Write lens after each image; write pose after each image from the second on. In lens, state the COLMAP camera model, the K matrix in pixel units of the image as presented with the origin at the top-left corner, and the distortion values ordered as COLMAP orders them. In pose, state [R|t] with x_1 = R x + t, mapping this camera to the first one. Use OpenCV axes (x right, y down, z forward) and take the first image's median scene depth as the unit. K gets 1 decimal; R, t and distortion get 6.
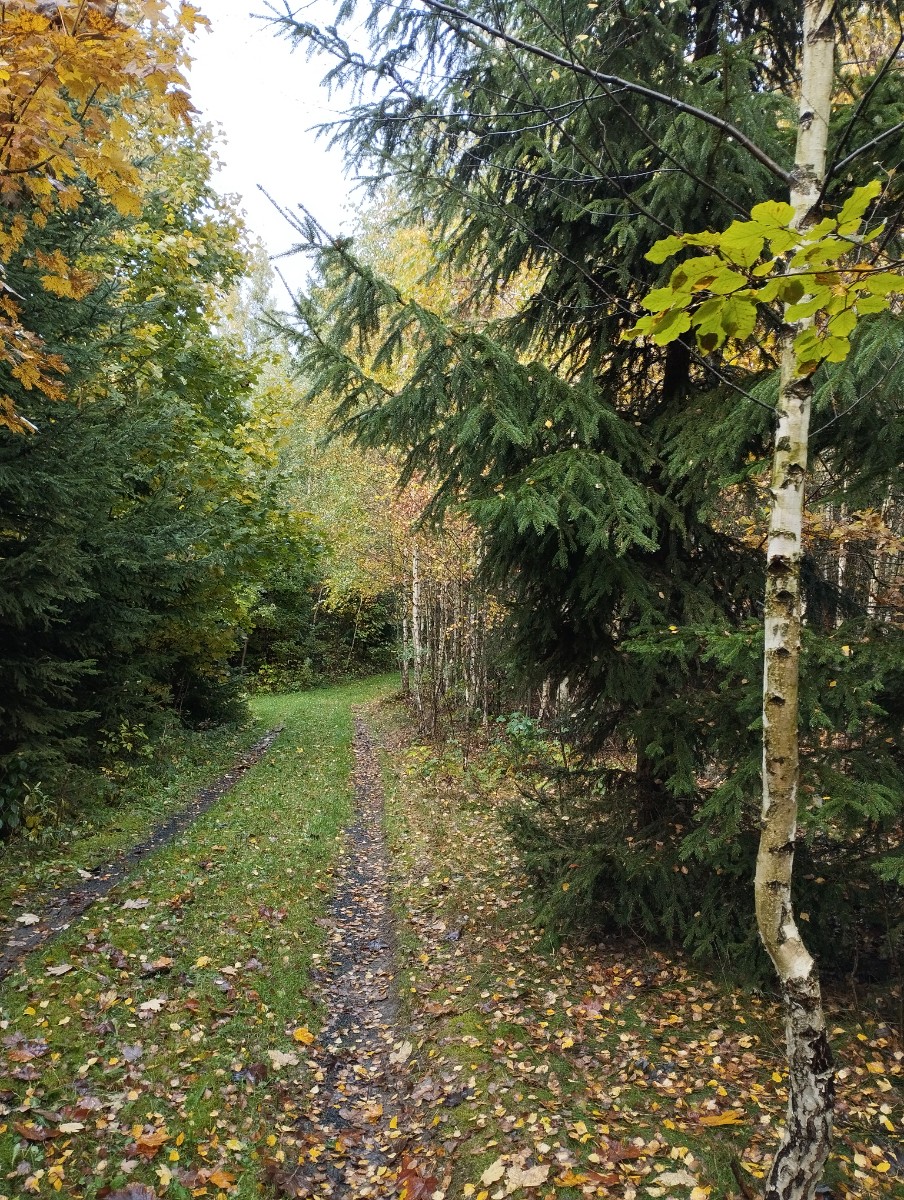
lens RADIAL K [[821.0, 0, 452.0], [0, 821.0, 600.0], [0, 0, 1]] dist [0.000046, -0.039317]
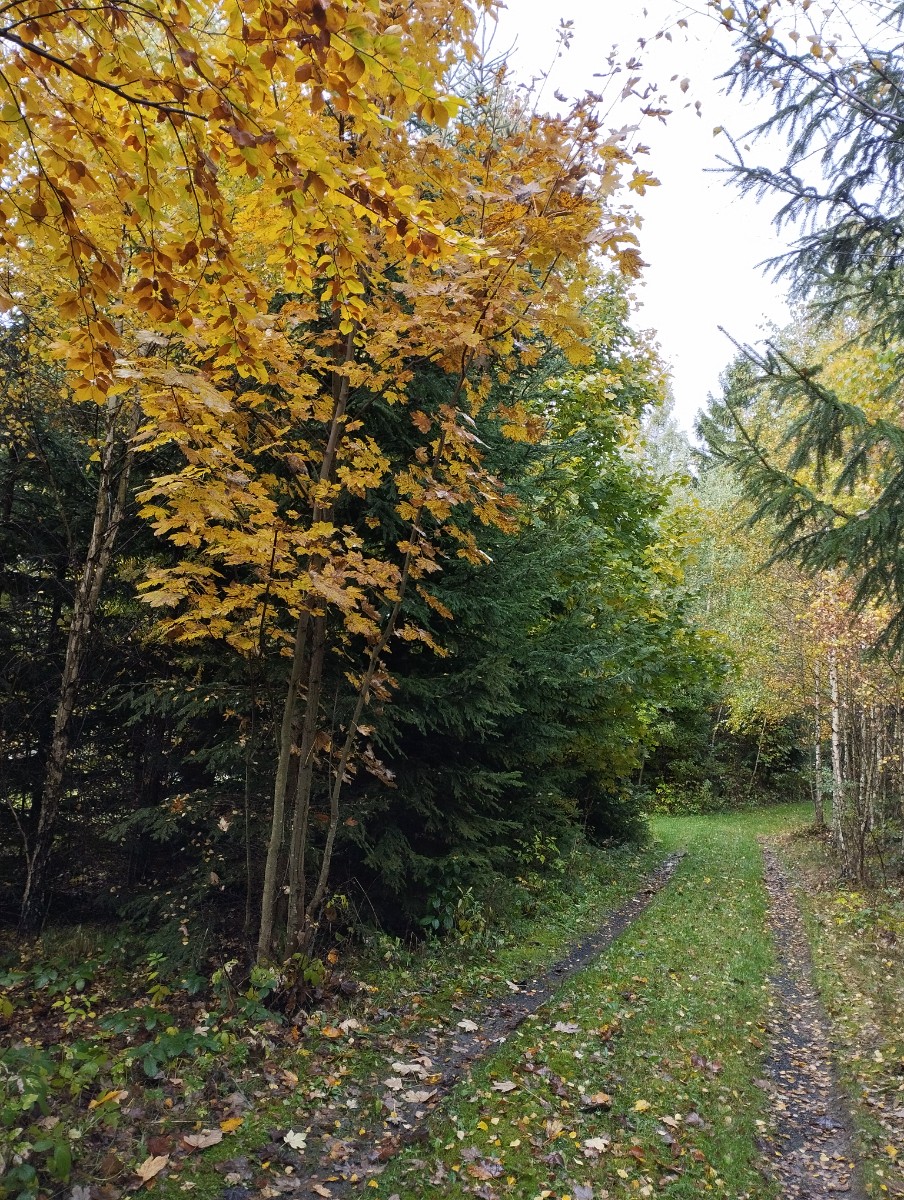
lens RADIAL K [[821.0, 0, 452.0], [0, 821.0, 600.0], [0, 0, 1]] dist [0.000046, -0.039317]
pose [[0.923225, -0.006709, -0.384202, -0.116623], [-0.040168, 0.992685, -0.113856, -0.024630], [0.382155, 0.120547, 0.916202, -0.027475]]
